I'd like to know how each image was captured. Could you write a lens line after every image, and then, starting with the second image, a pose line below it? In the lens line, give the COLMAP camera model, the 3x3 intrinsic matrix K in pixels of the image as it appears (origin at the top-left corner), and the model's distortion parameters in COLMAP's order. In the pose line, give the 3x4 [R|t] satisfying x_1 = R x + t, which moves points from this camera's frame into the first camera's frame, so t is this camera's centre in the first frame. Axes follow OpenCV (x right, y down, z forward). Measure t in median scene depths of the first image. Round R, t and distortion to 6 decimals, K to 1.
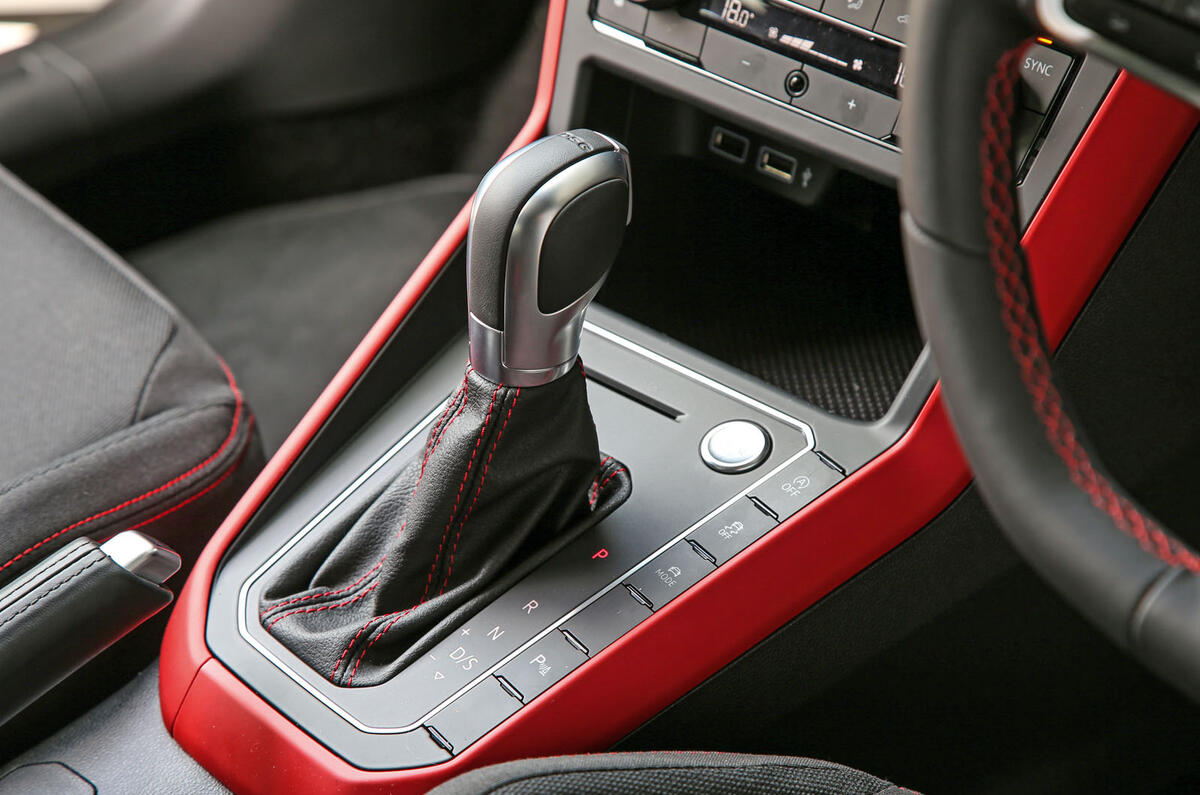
lens RADIAL K [[3651.9, 0, 599.7], [0, 3651.9, 396.8], [0, 0, 1]] dist [-0.131538, 0.000000]
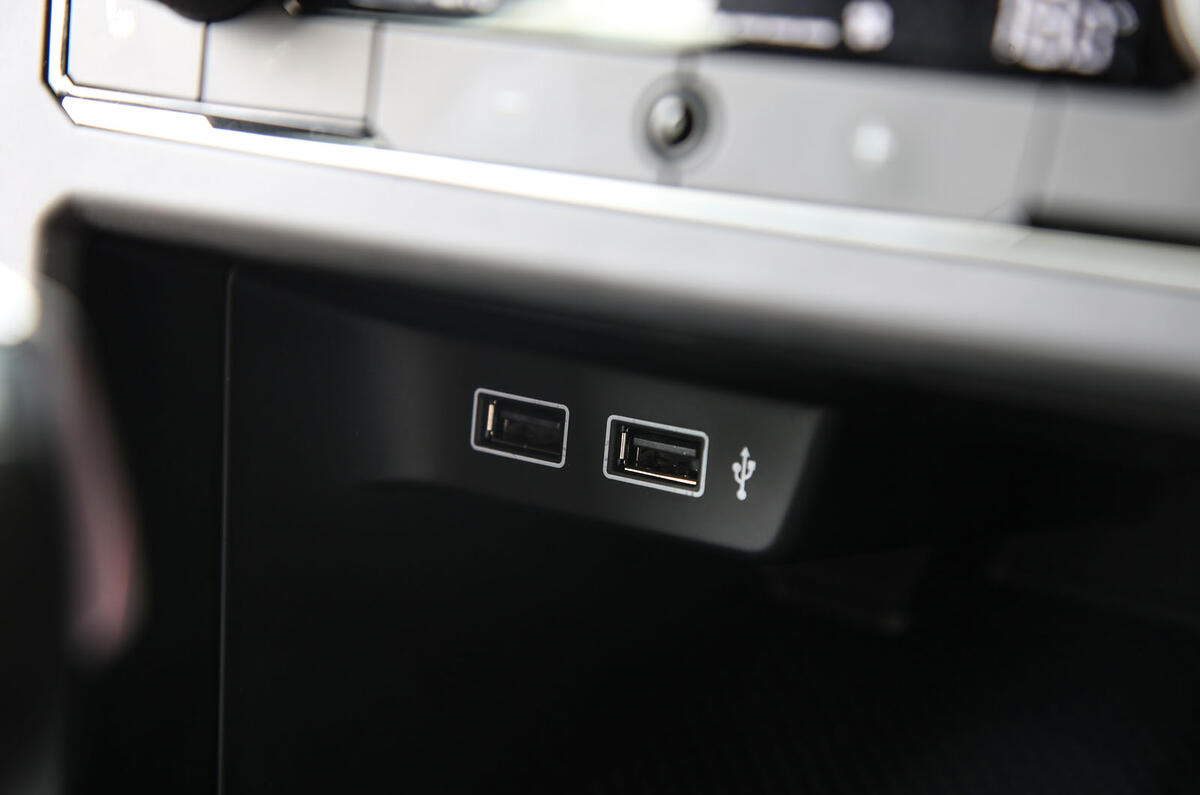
lens RADIAL K [[3651.9, 0, 600.0], [0, 3651.9, 397.5], [0, 0, 1]] dist [-0.131538, 0.000000]
pose [[0.989485, -0.137911, 0.043589, 0.029743], [0.142780, 0.979497, -0.142125, -0.020229], [-0.023095, 0.146854, 0.988889, 0.674638]]
